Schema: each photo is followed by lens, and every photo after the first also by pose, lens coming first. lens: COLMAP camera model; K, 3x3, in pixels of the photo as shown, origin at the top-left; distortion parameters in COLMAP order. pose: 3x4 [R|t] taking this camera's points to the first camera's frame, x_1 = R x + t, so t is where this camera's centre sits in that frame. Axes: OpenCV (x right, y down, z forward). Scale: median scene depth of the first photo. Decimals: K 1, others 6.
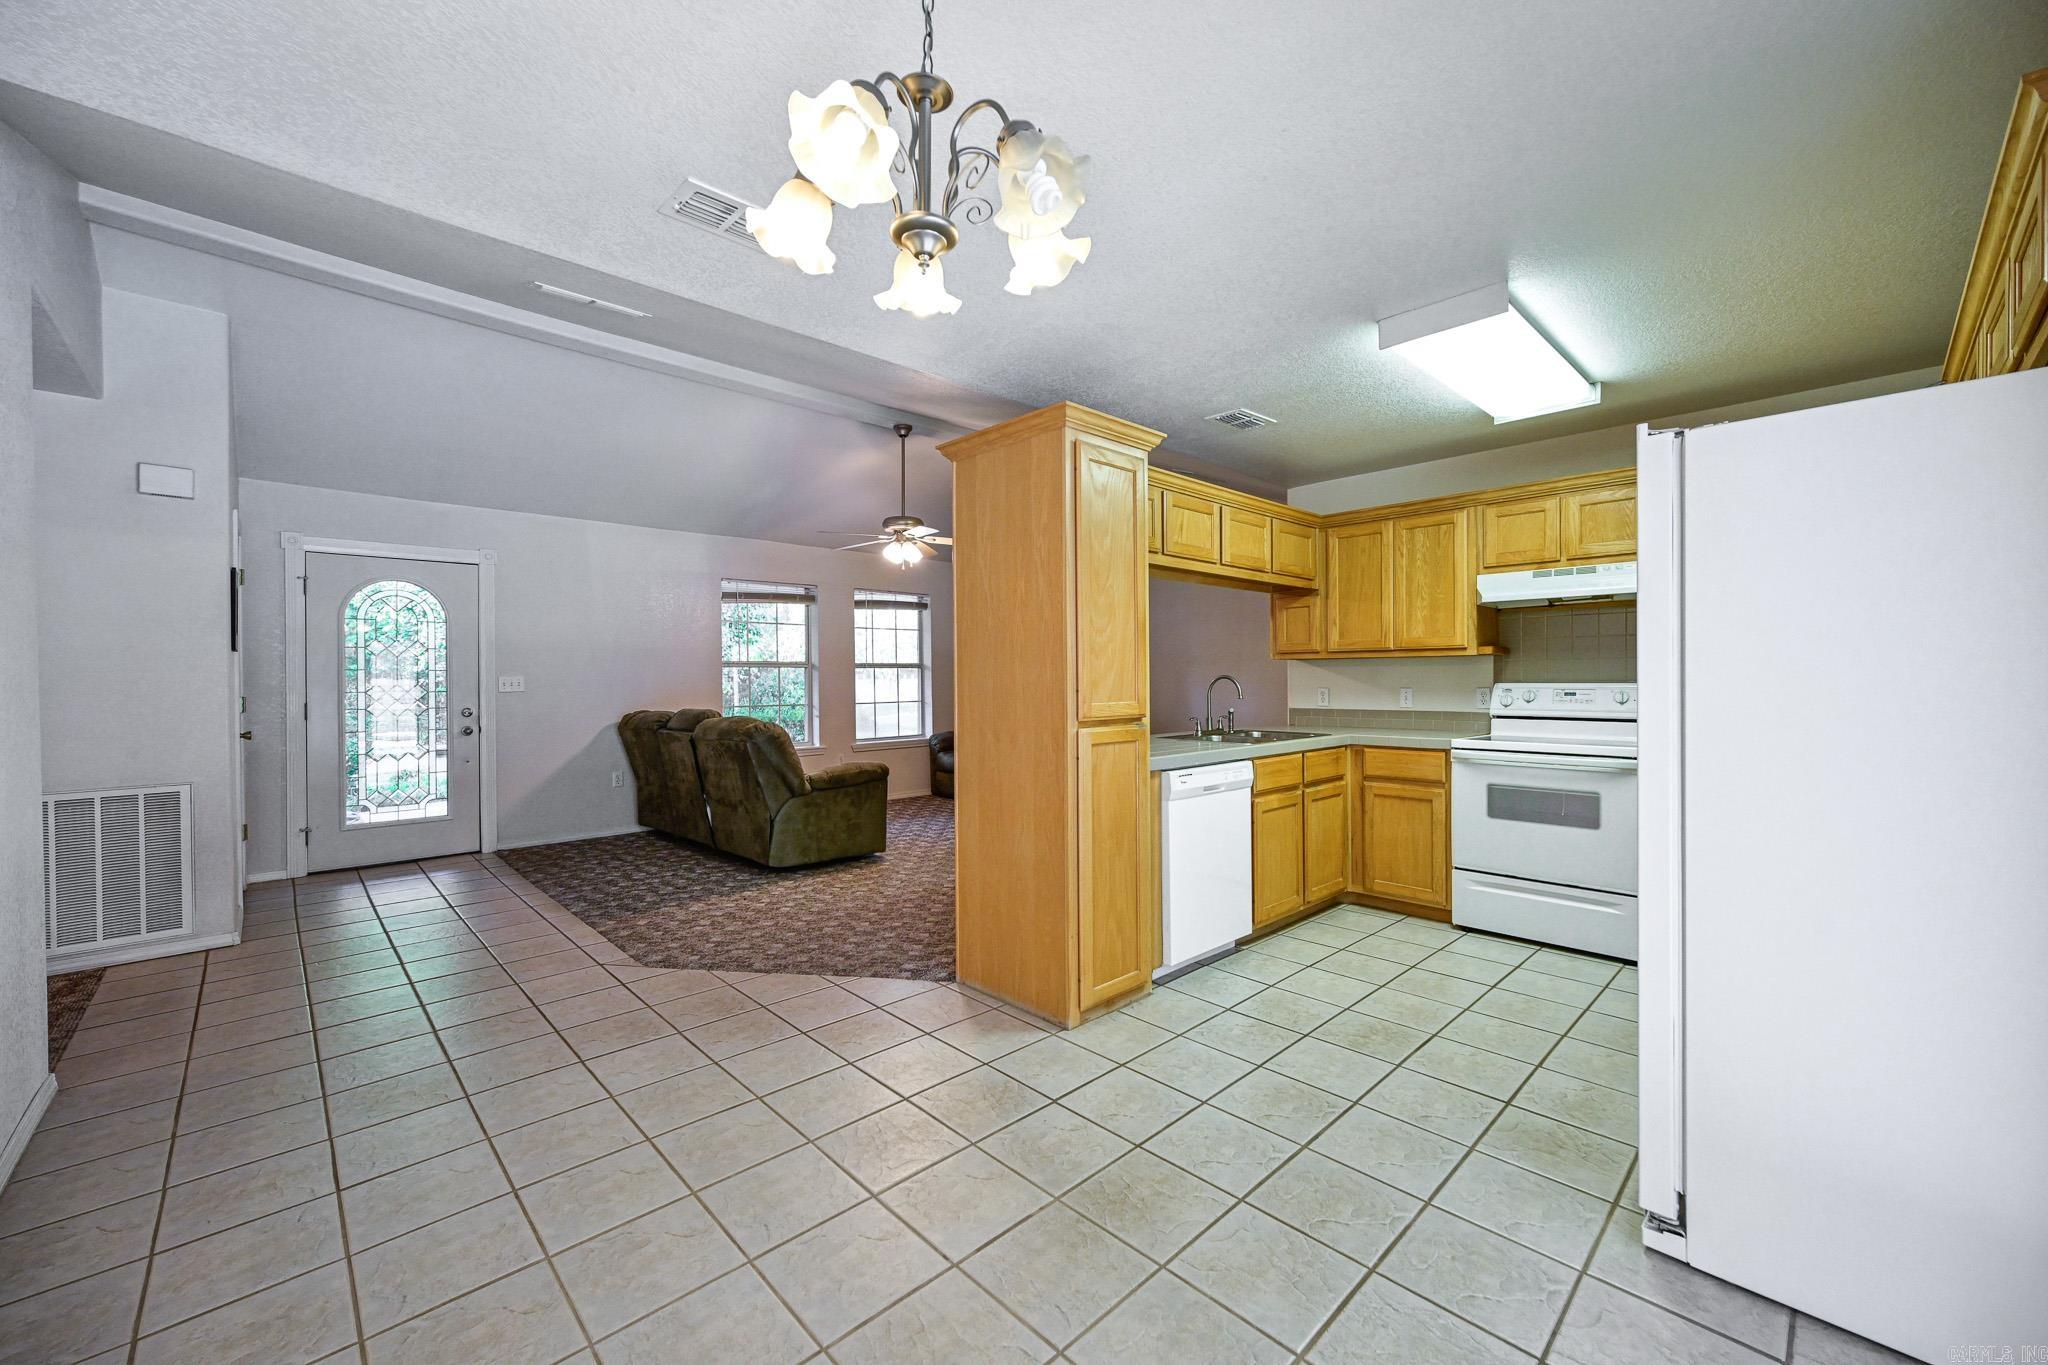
lens RADIAL K [[811.4, 0, 1026.7], [0, 811.4, 678.1], [0, 0, 1]] dist [0.001689, -0.000368]
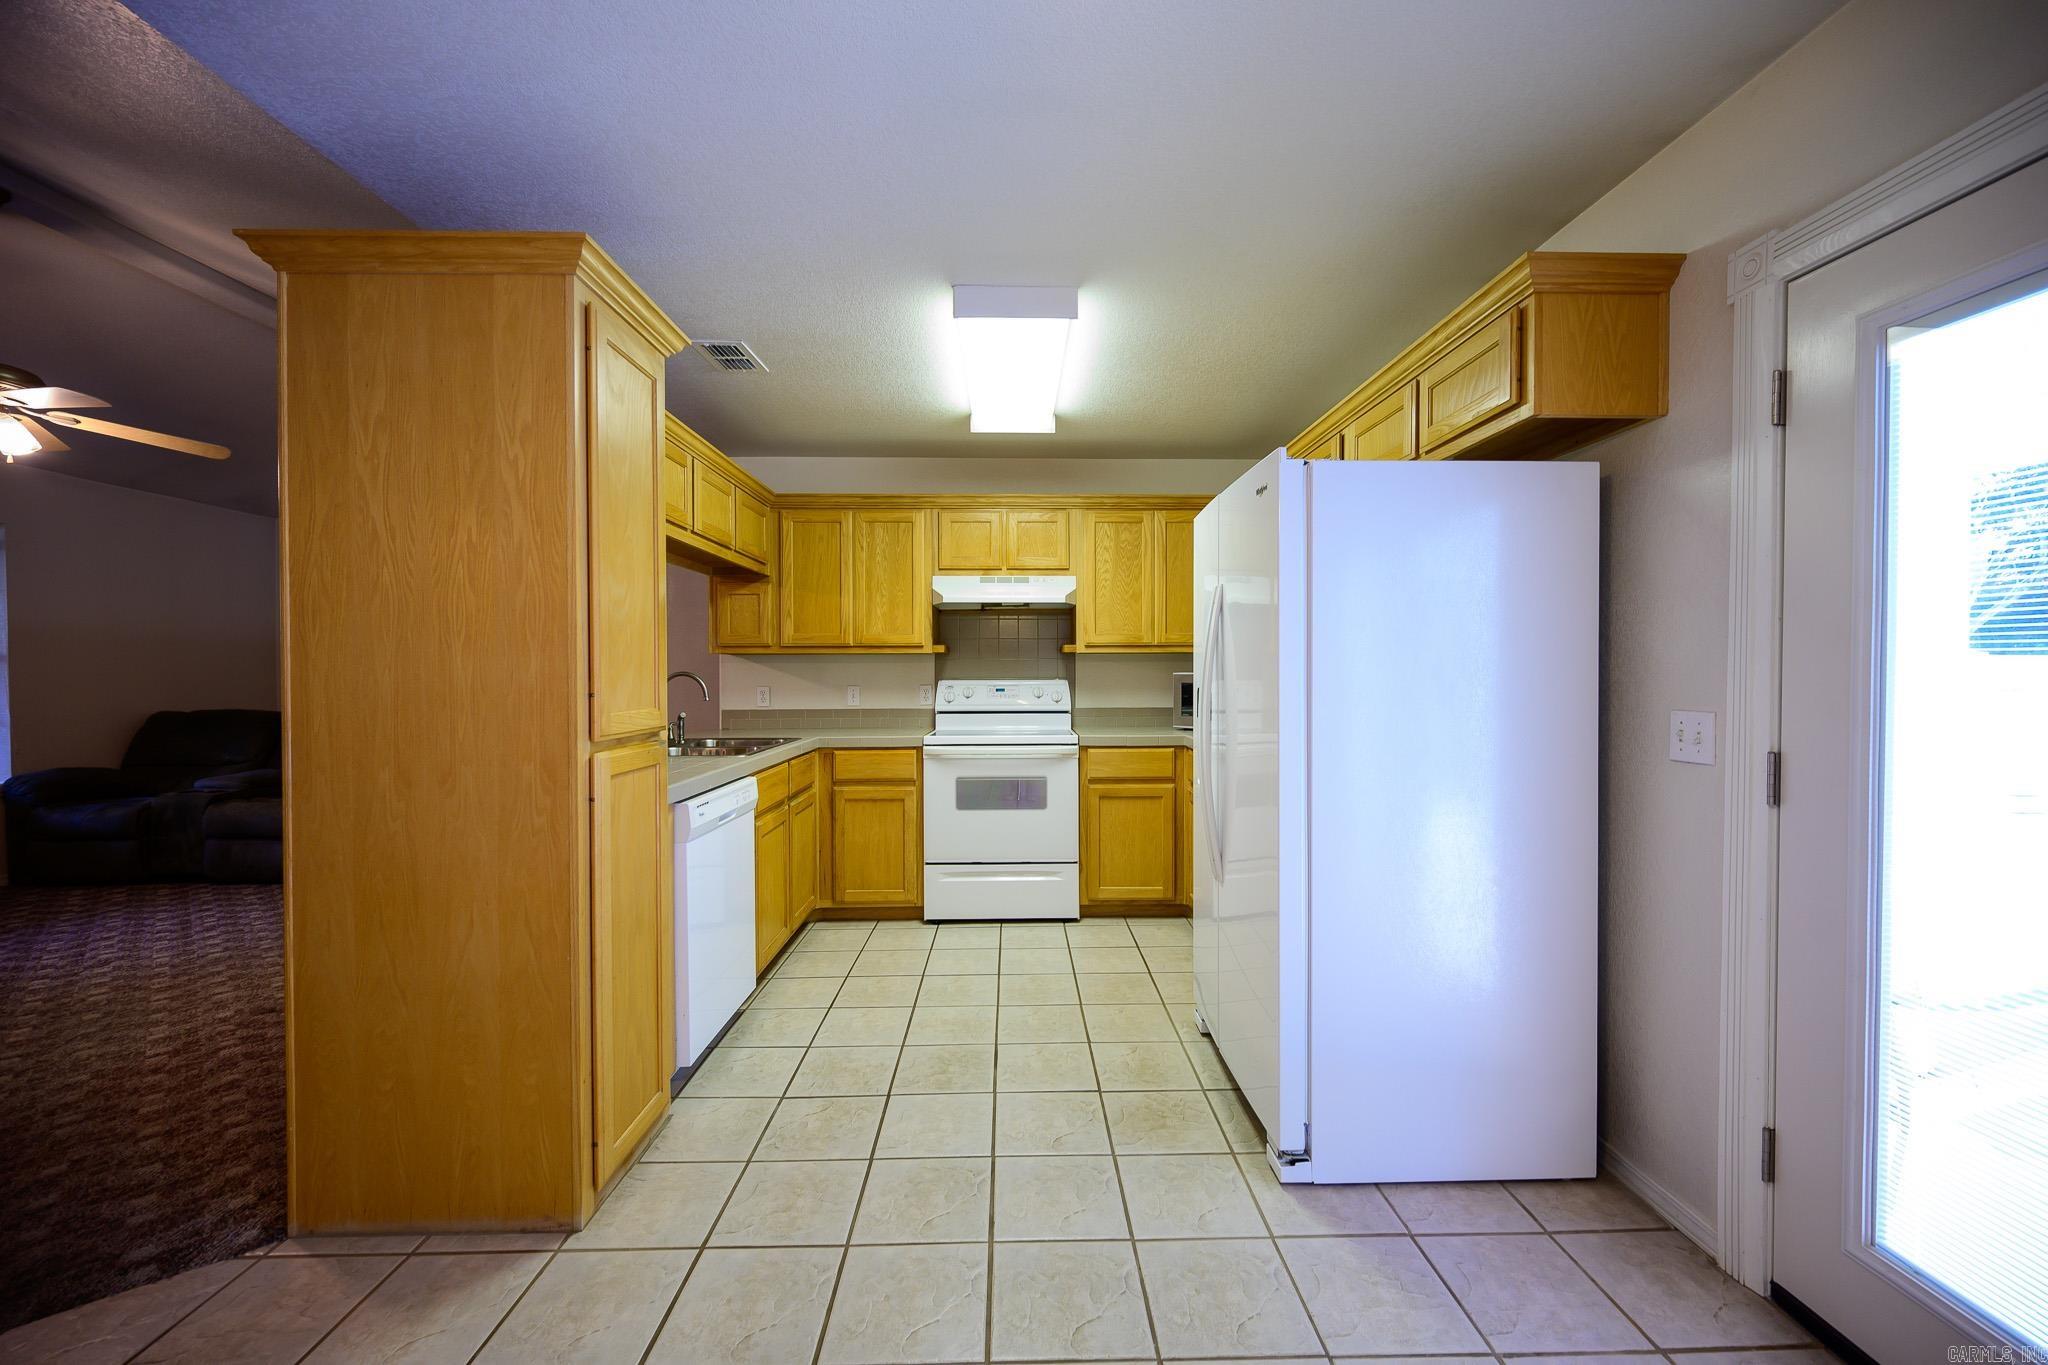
lens RADIAL K [[811.4, 0, 1036.3], [0, 811.4, 676.4], [0, 0, 1]] dist [0.001689, -0.000368]
pose [[0.666849, 0.000544, 0.745192, -0.133701], [-0.001001, 0.999999, 0.000166, 0.000777], [-0.745192, -0.000856, 0.666850, 0.227592]]
